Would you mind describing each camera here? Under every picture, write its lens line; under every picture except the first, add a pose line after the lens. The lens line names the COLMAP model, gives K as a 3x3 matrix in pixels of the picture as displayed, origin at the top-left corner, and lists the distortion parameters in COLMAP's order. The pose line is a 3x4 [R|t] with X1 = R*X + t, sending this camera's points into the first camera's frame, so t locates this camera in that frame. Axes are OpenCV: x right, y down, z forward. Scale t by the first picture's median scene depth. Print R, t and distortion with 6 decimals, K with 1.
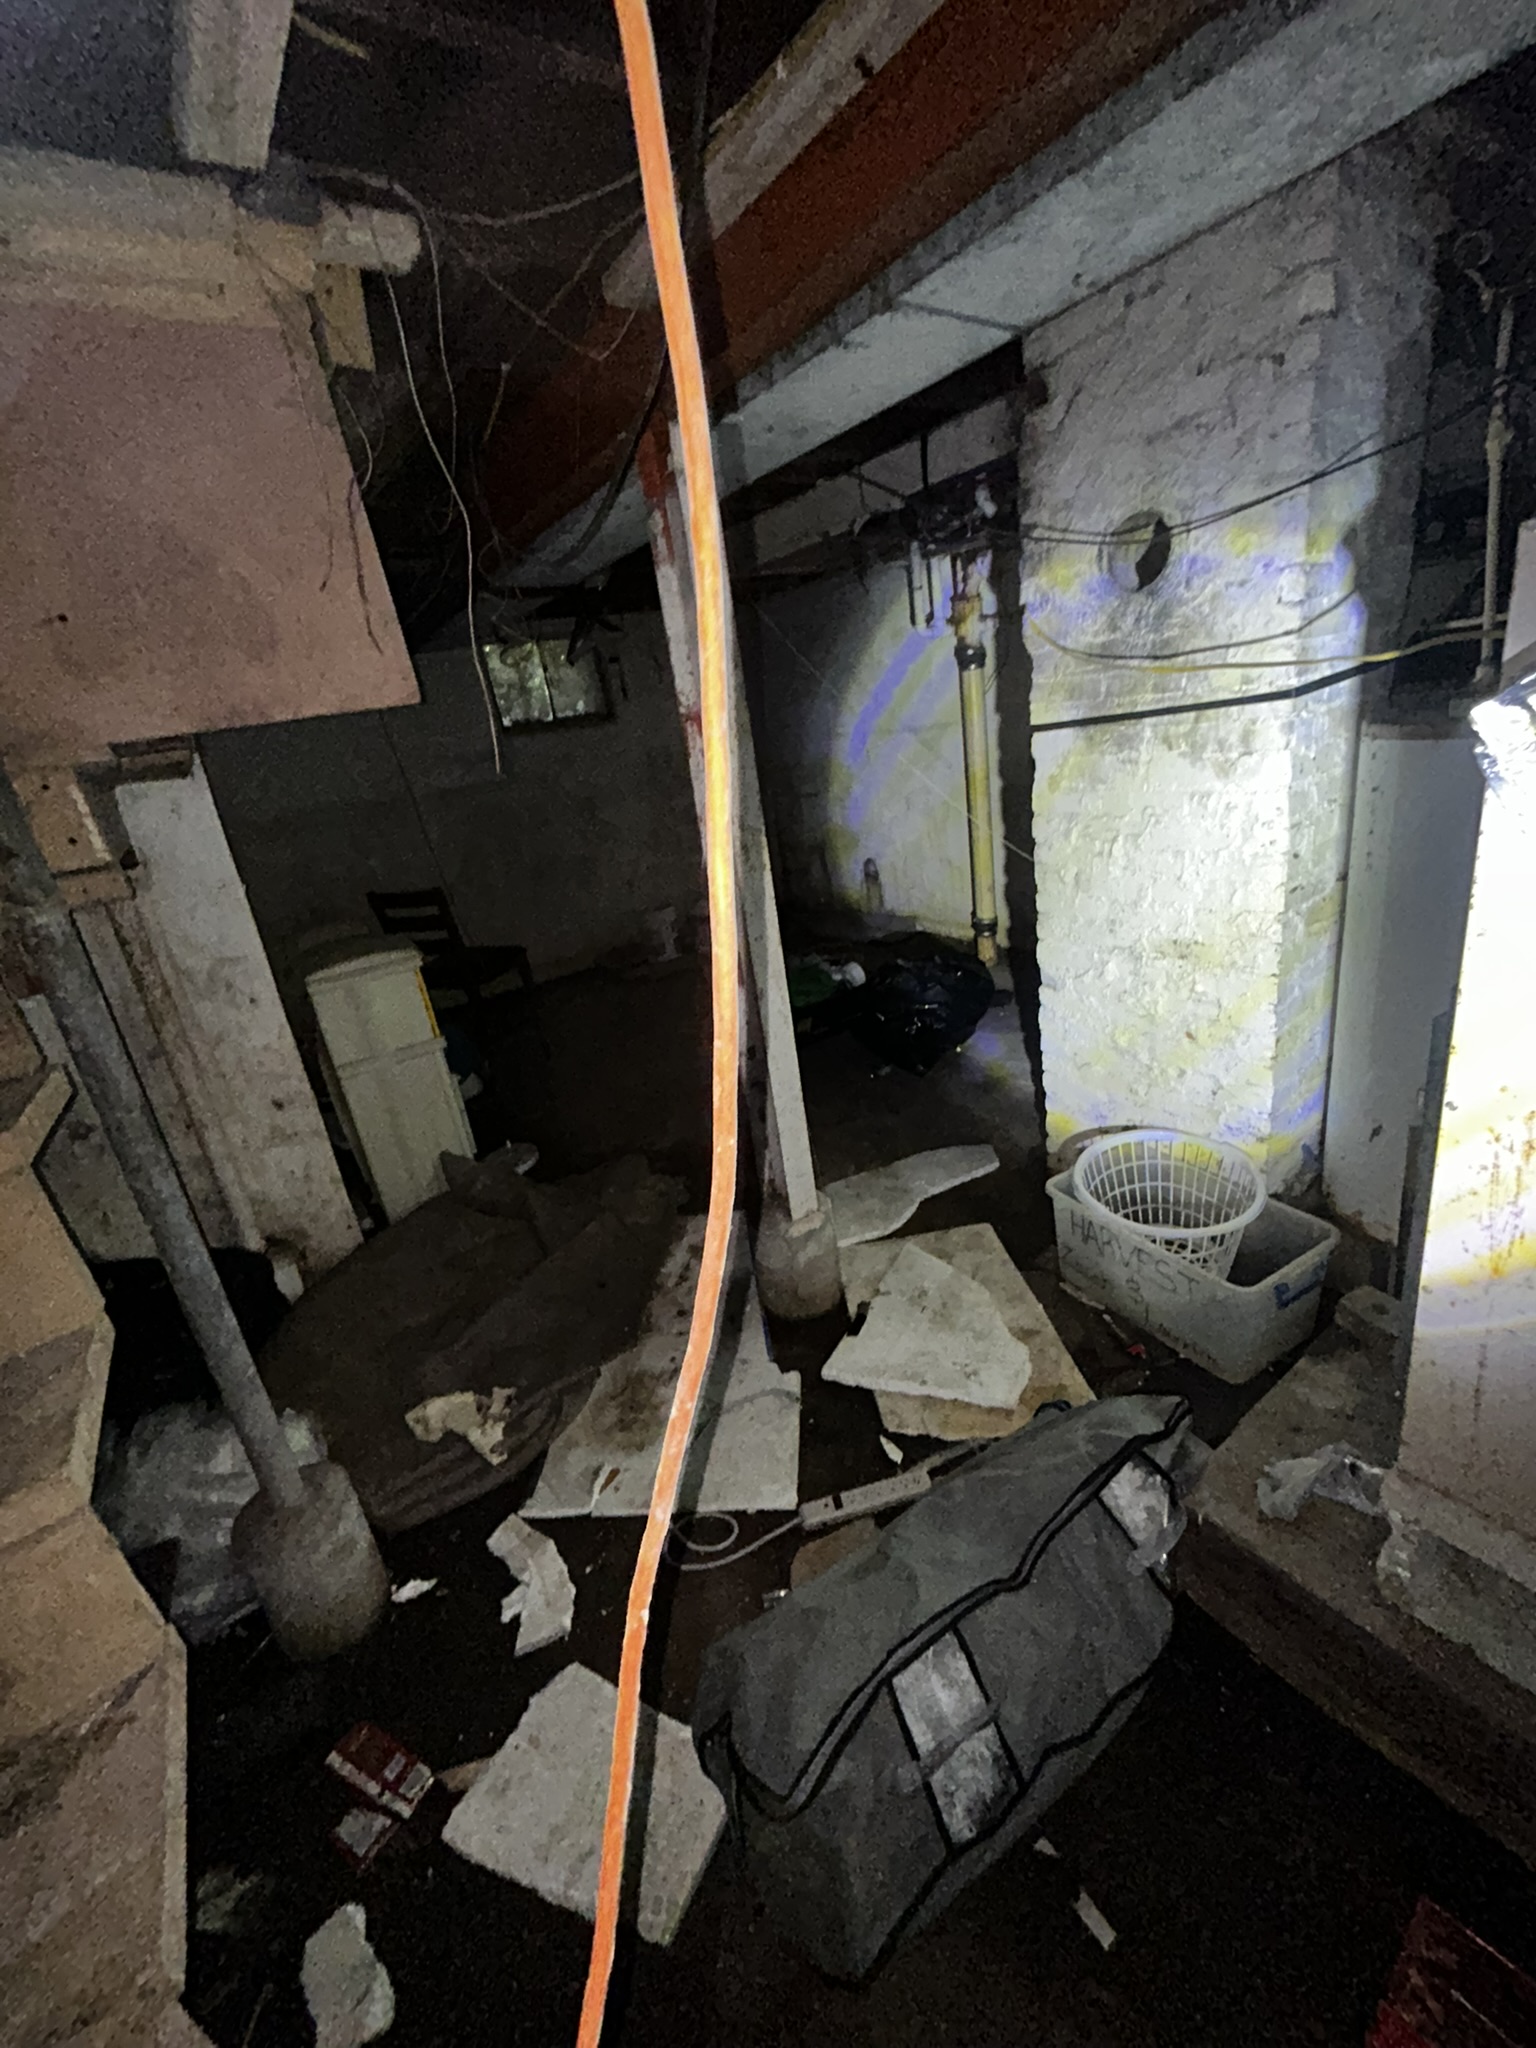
lens RADIAL K [[835.0, 0, 773.6], [0, 835.0, 1023.4], [0, 0, 1]] dist [-0.006937, 0.004512]
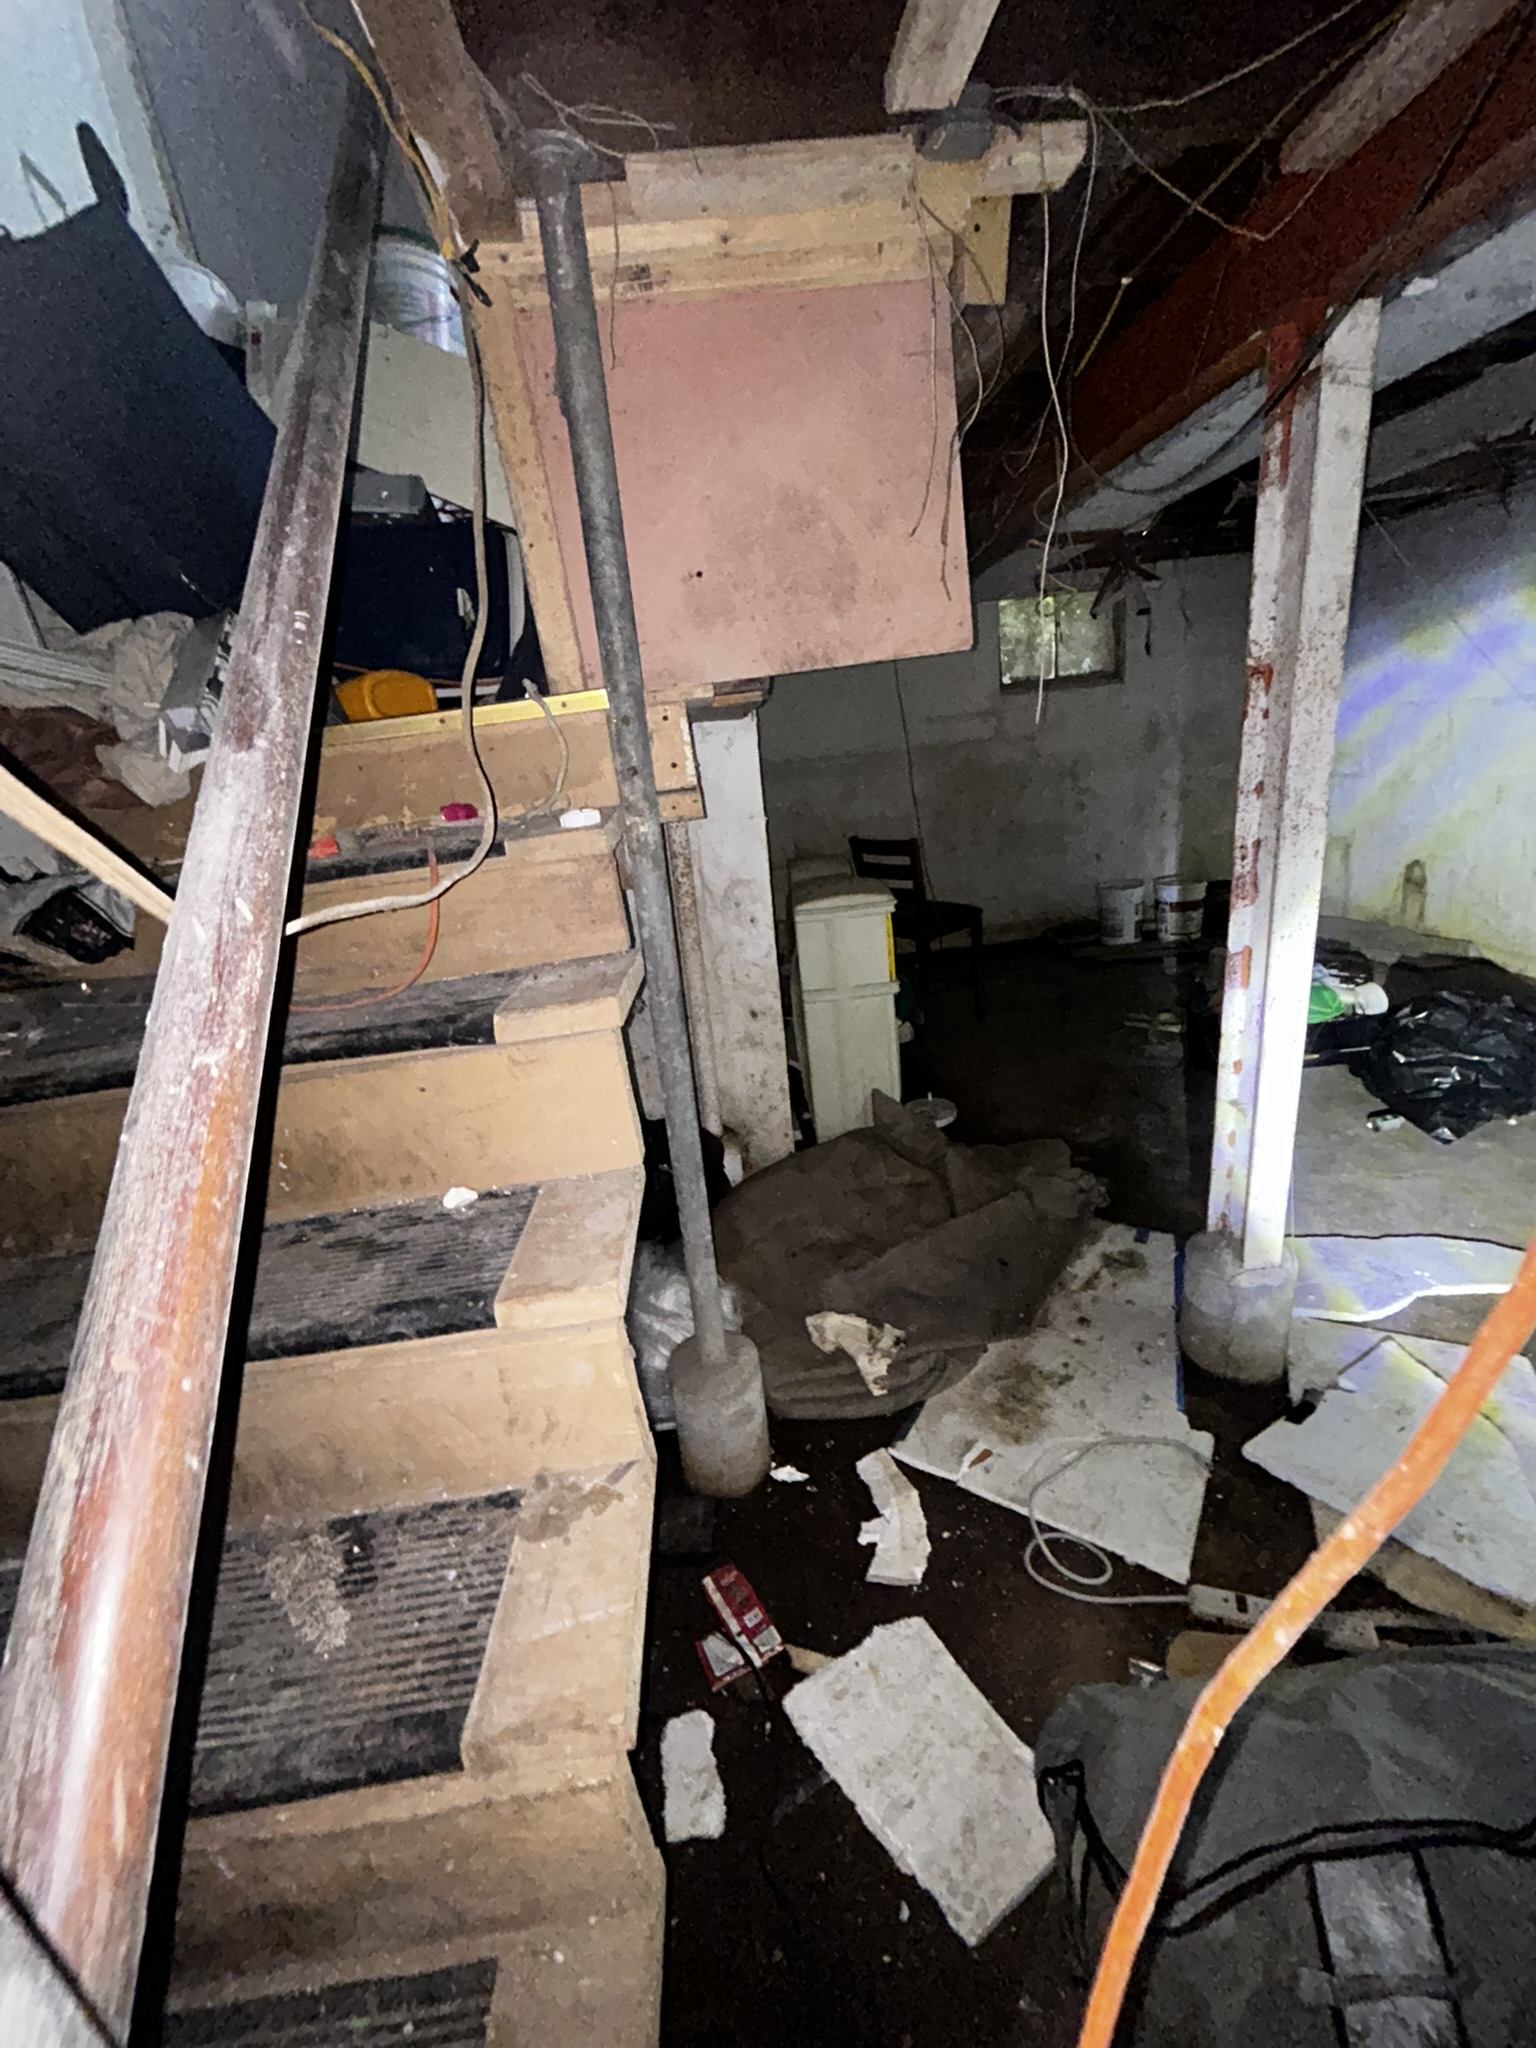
lens RADIAL K [[835.0, 0, 773.6], [0, 835.0, 1023.4], [0, 0, 1]] dist [-0.006937, 0.004512]
pose [[0.864273, 0.206848, -0.458526, -0.061783], [-0.187974, 0.978311, 0.087020, 0.007032], [0.466581, 0.010982, 0.884410, 0.012082]]
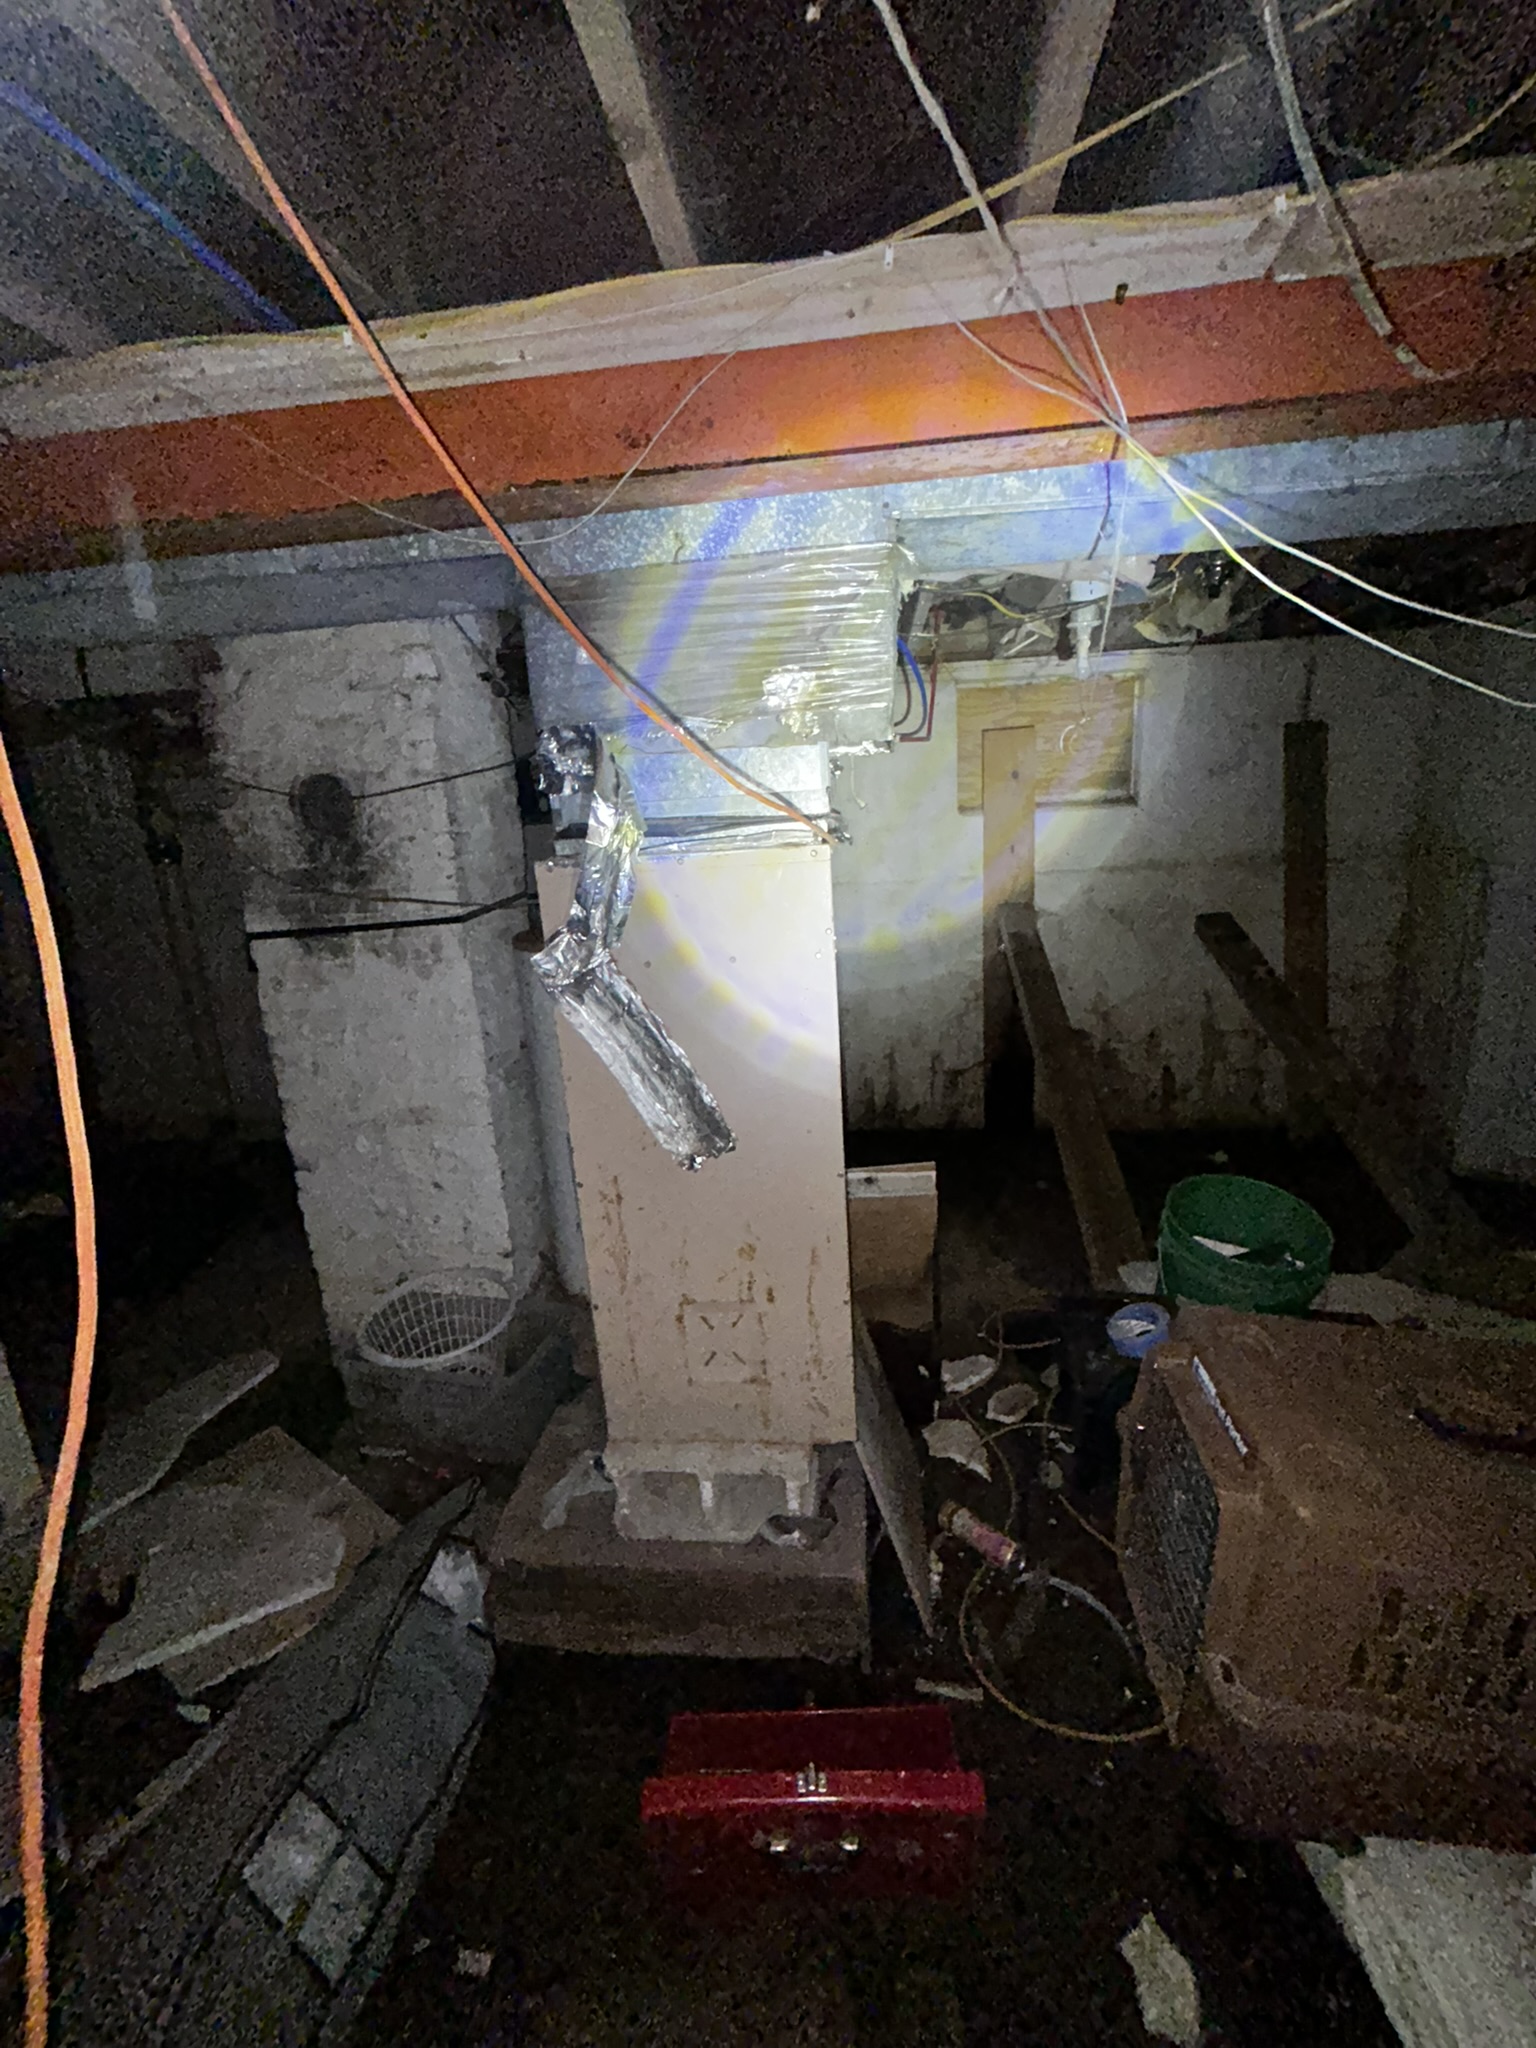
lens RADIAL K [[835.0, 0, 773.6], [0, 835.0, 1023.4], [0, 0, 1]] dist [-0.006937, 0.004512]
pose [[0.662349, -0.068322, 0.746074, -0.060787], [0.221944, 0.969026, -0.108299, 0.027407], [-0.715566, 0.237319, 0.656997, -0.197037]]
